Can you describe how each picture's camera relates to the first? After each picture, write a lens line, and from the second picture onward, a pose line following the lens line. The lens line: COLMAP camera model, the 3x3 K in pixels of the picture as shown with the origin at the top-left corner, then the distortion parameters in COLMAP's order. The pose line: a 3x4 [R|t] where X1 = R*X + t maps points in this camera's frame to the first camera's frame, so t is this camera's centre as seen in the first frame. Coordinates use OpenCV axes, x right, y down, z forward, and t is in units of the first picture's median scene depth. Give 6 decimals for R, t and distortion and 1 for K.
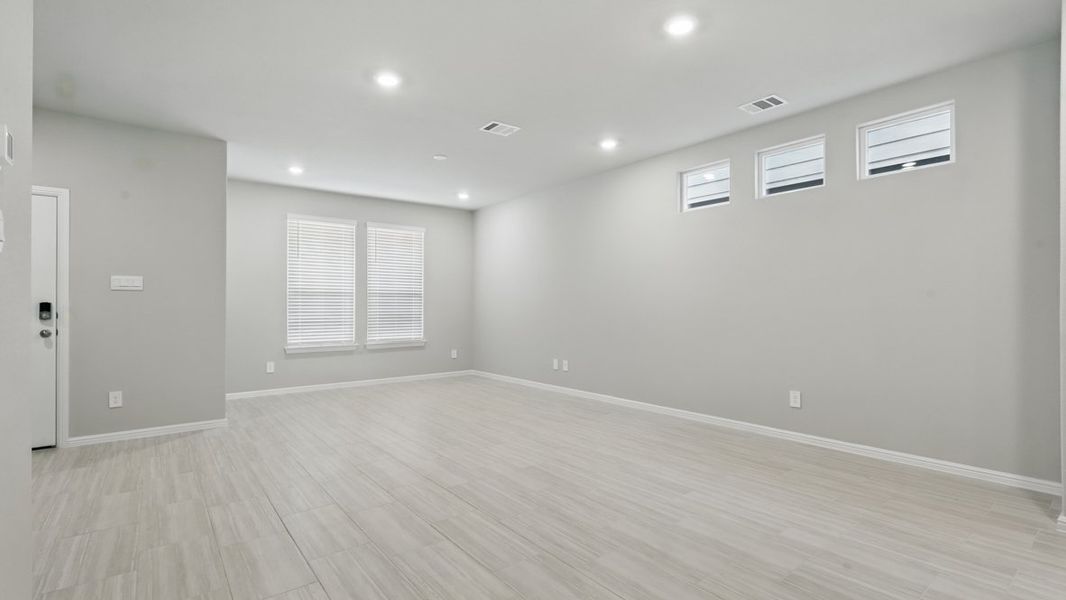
lens RADIAL K [[487.8, 0, 532.4], [0, 487.8, 297.4], [0, 0, 1]] dist [0.002849, 0.000176]
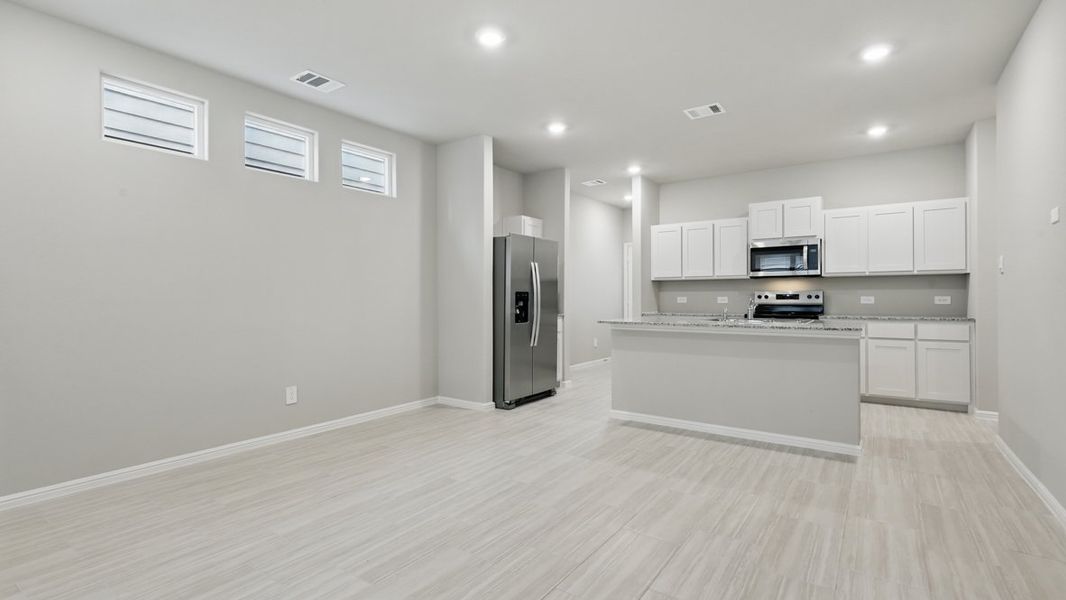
lens RADIAL K [[487.8, 0, 532.4], [0, 487.8, 297.4], [0, 0, 1]] dist [0.002849, 0.000176]
pose [[-0.289735, 0.004241, 0.957097, -0.527685], [-0.012830, 0.999883, -0.008314, 0.018304], [-0.957021, -0.014689, -0.289647, 0.848842]]
